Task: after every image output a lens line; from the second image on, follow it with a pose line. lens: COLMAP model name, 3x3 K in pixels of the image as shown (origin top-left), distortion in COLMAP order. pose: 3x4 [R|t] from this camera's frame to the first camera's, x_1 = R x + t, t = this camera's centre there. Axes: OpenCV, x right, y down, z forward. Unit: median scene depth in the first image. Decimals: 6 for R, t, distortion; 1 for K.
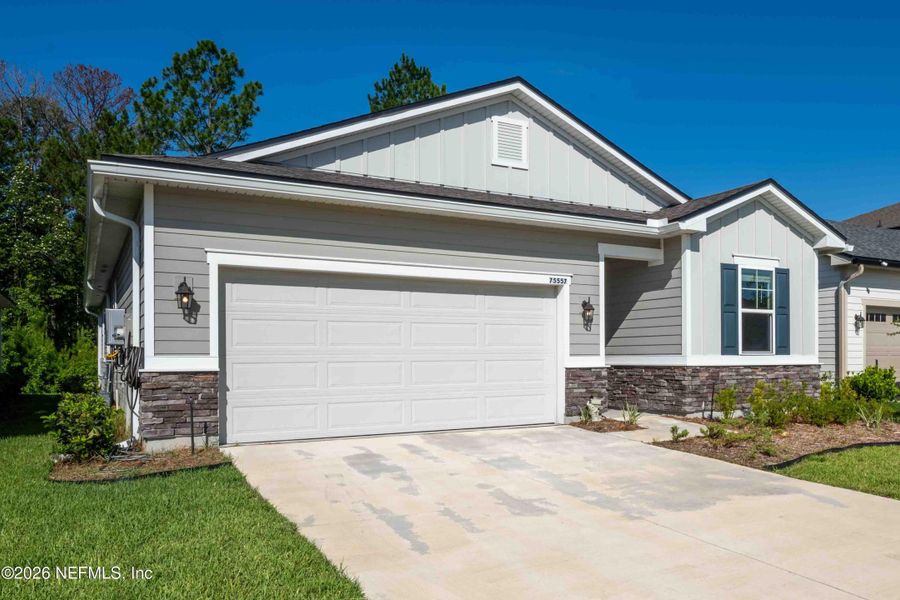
lens RADIAL K [[667.8, 0, 450.8], [0, 667.8, 359.0], [0, 0, 1]] dist [0.000302, 0.002609]
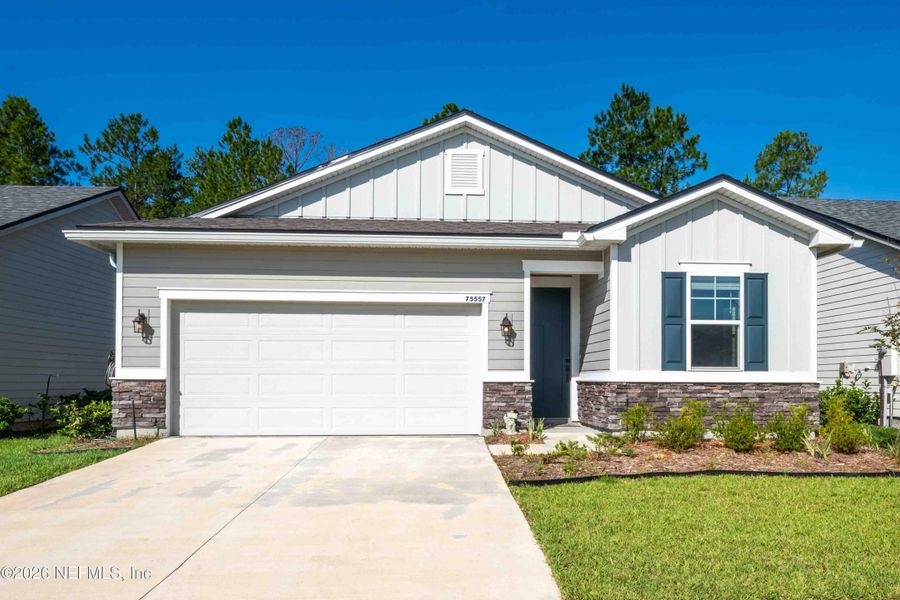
lens RADIAL K [[622.5, 0, 437.4], [0, 622.5, 374.6], [0, 0, 1]] dist [-0.001023, -0.000403]
pose [[0.906732, 0.006169, -0.421662, 0.501053], [-0.009564, 0.999937, -0.005939, 0.007989], [0.421598, 0.009418, 0.906734, 0.085391]]
